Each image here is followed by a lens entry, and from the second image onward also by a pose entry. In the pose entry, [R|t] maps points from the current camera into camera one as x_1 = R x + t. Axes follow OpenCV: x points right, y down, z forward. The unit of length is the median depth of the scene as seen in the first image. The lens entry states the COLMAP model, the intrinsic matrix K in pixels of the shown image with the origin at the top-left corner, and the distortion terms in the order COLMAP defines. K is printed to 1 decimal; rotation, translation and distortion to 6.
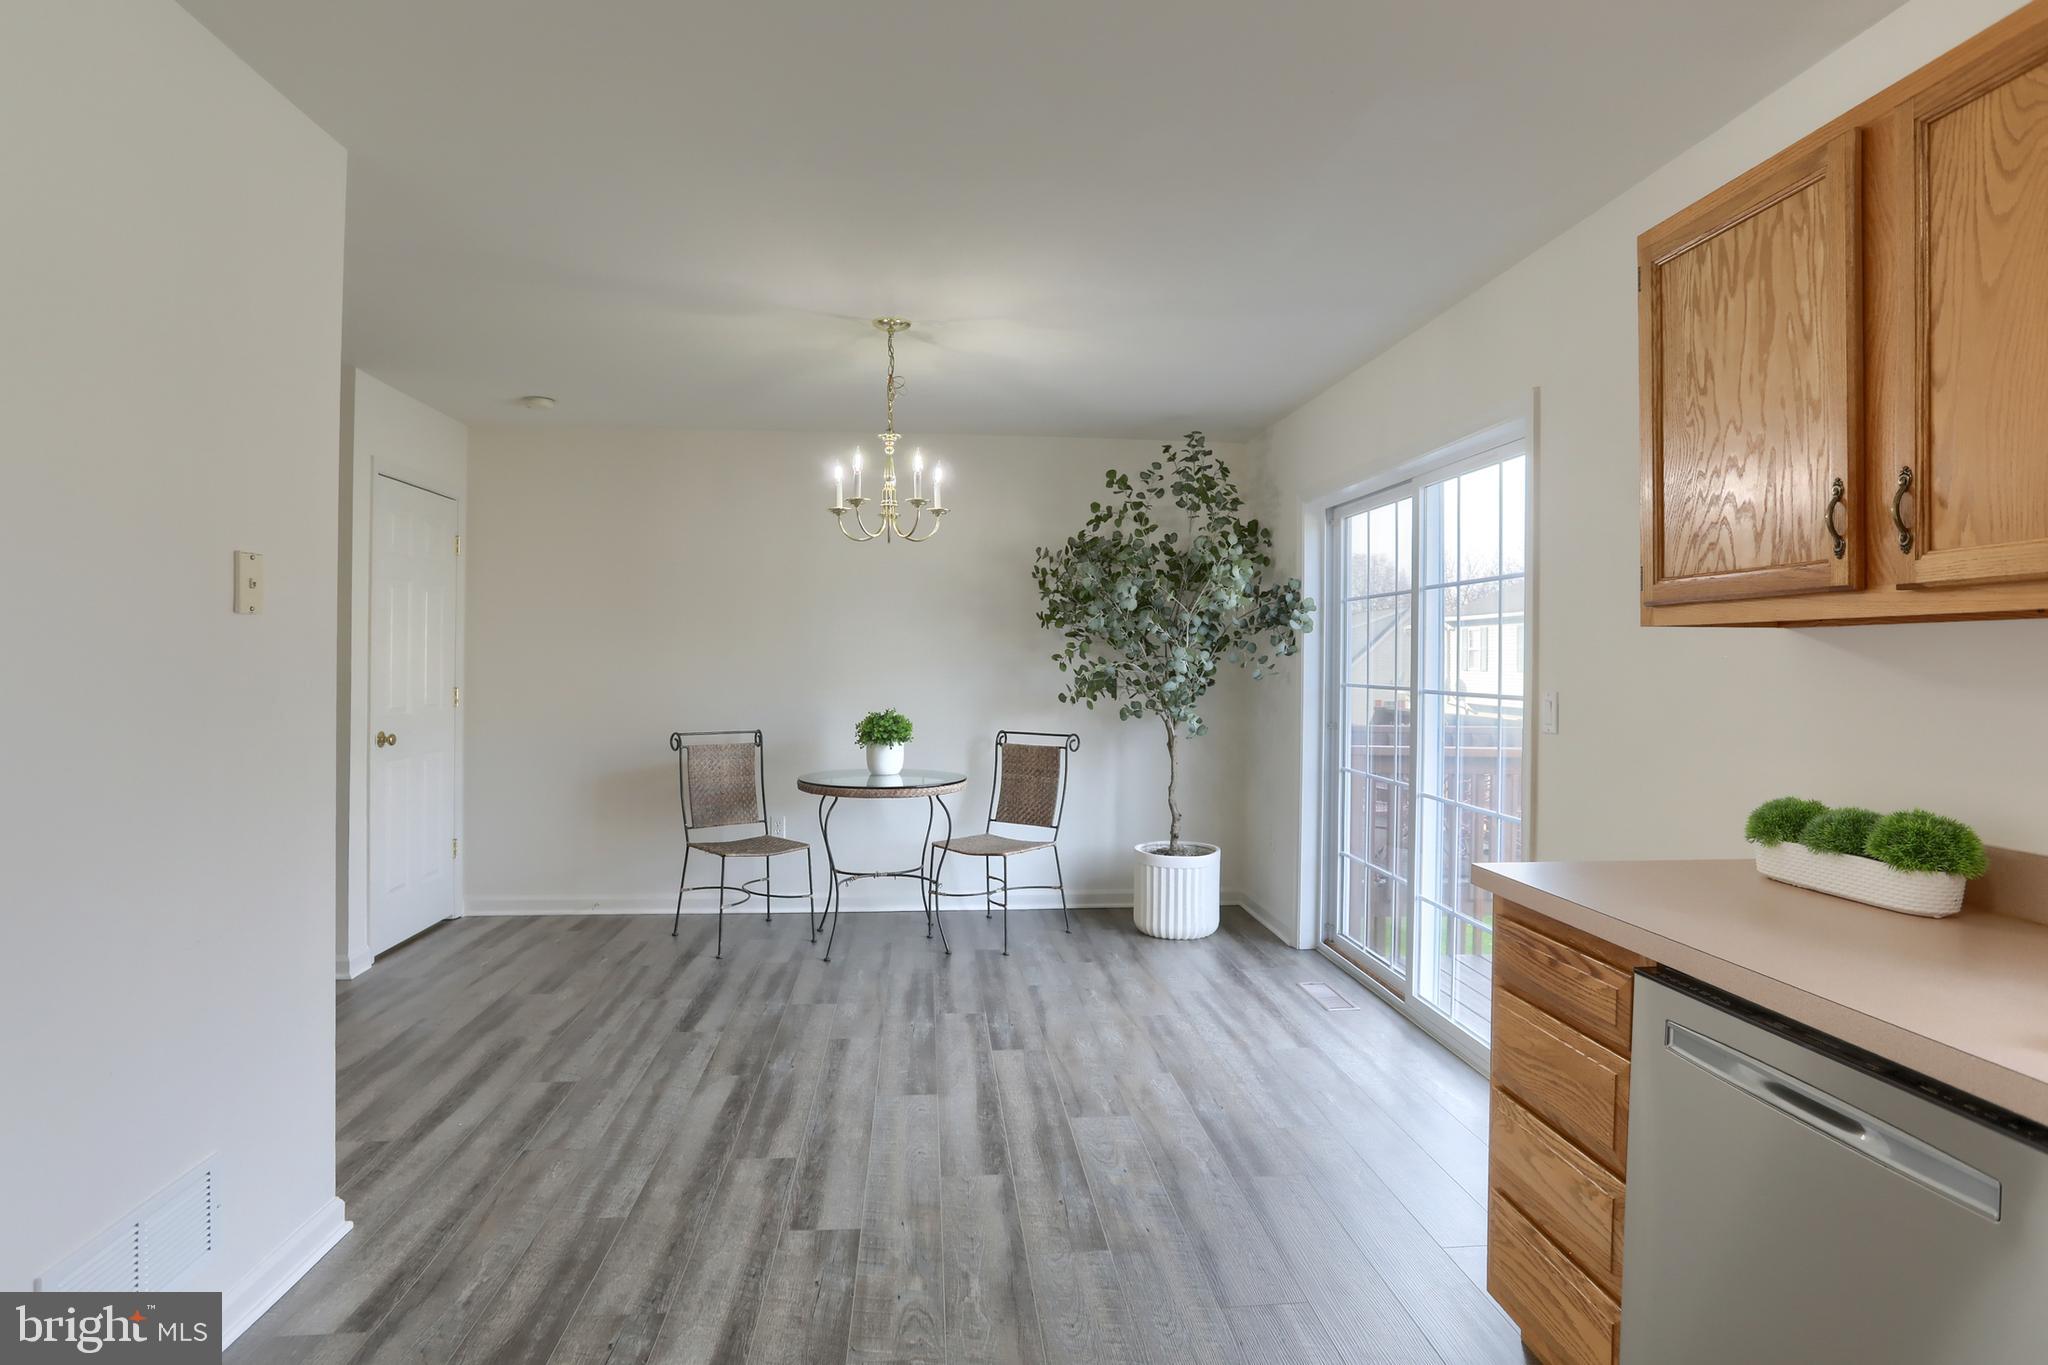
lens RADIAL K [[1069.1, 0, 1026.7], [0, 1069.1, 658.9], [0, 0, 1]] dist [-0.075152, 0.044877]
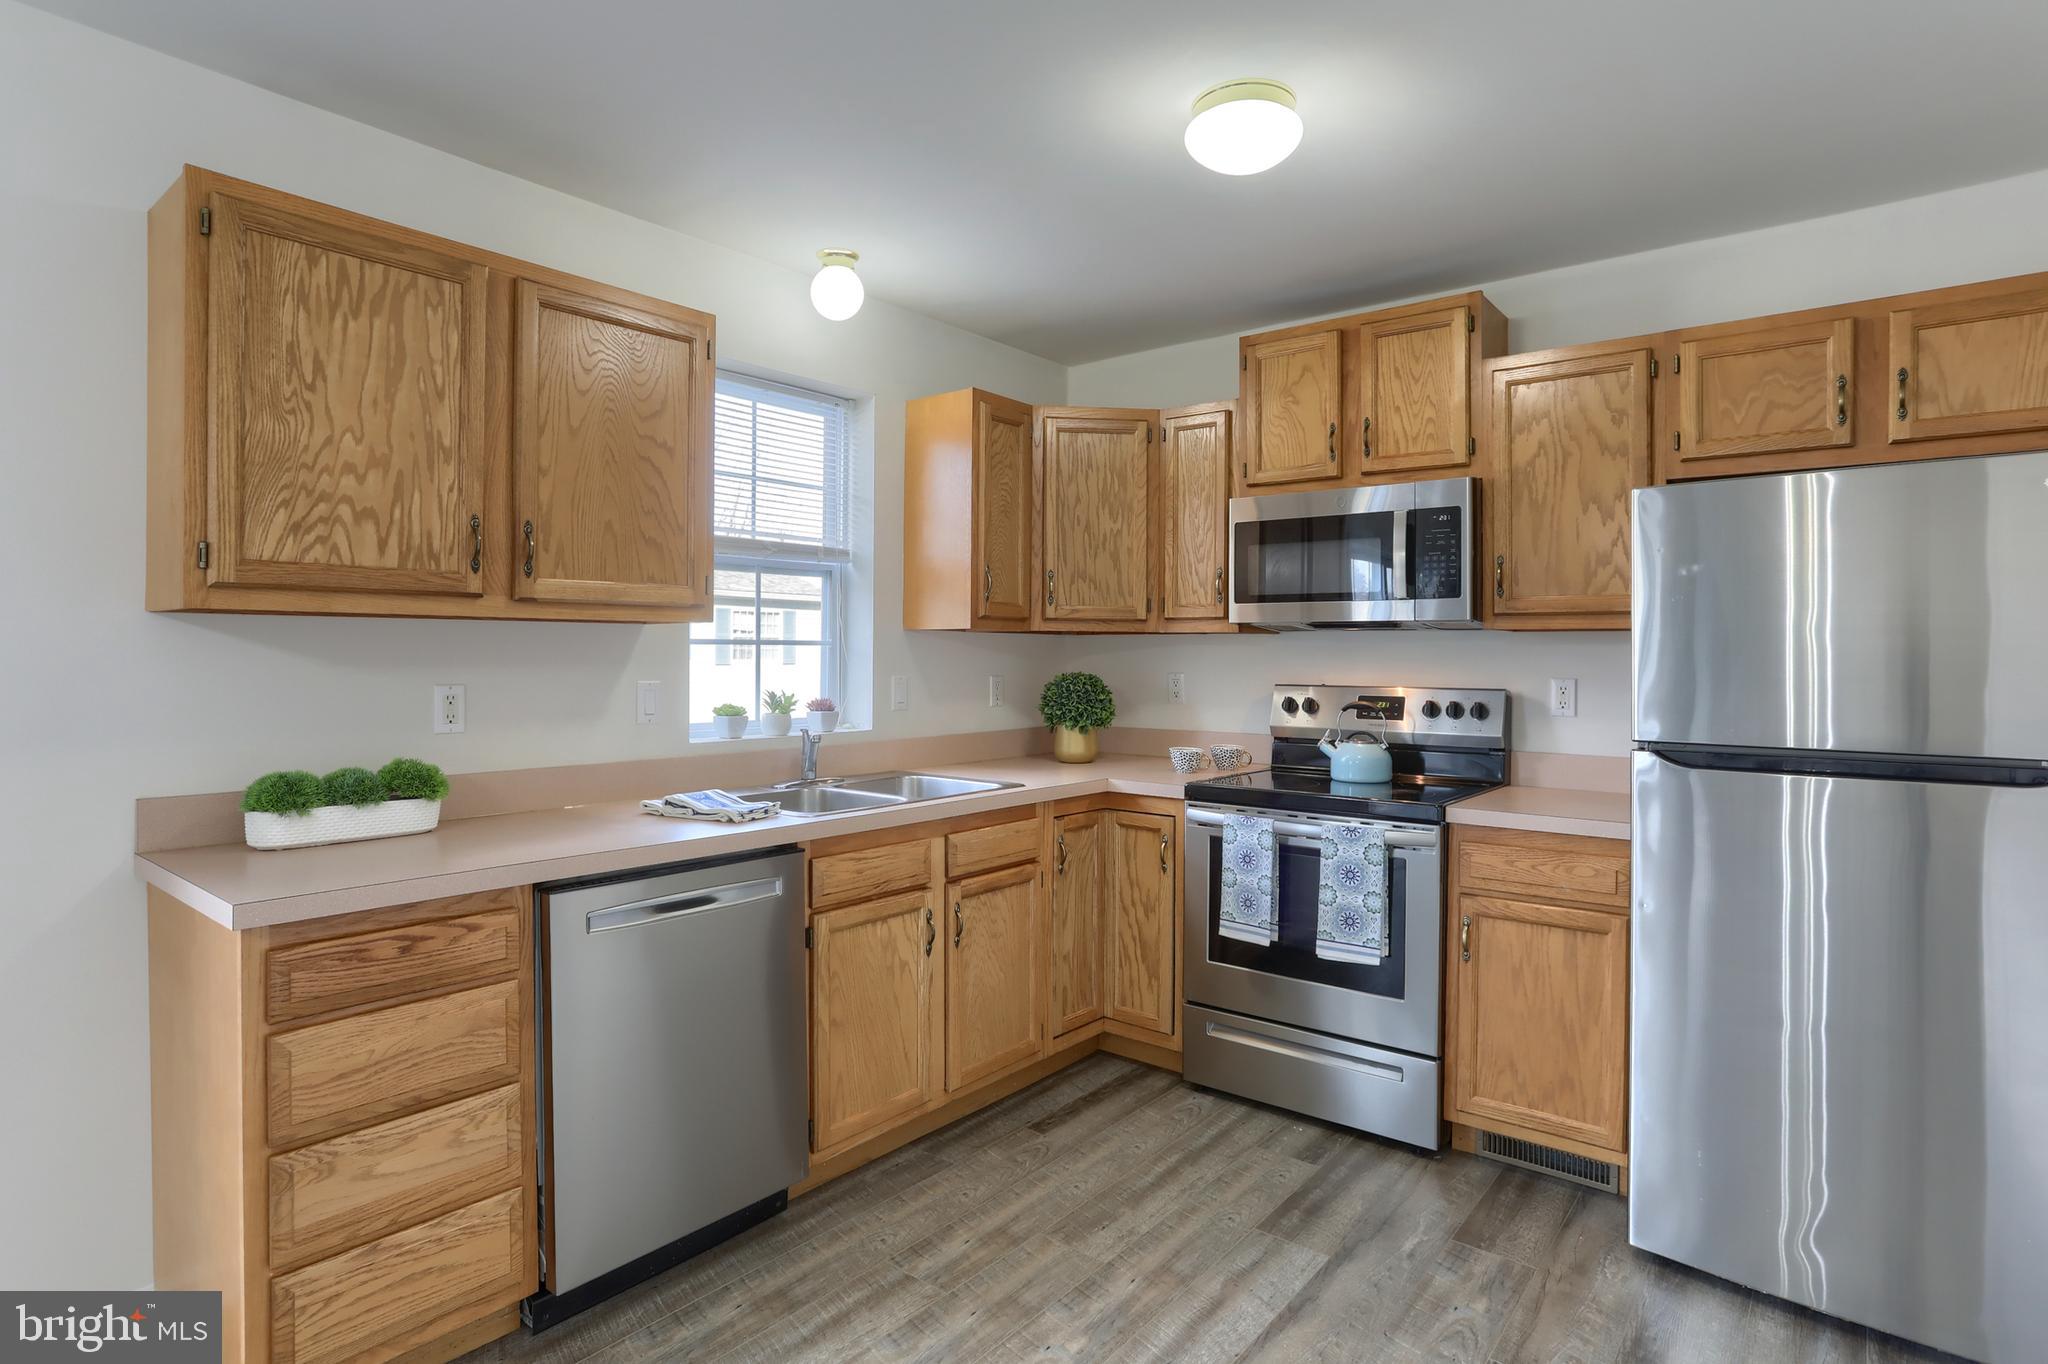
lens RADIAL K [[1057.9, 0, 1029.5], [0, 1057.9, 649.8], [0, 0, 1]] dist [-0.071008, 0.040242]
pose [[-0.715219, -0.005741, 0.698877, -0.306163], [-0.008423, 0.999964, -0.000406, -0.000352], [-0.698850, -0.006177, -0.715242, 0.645115]]
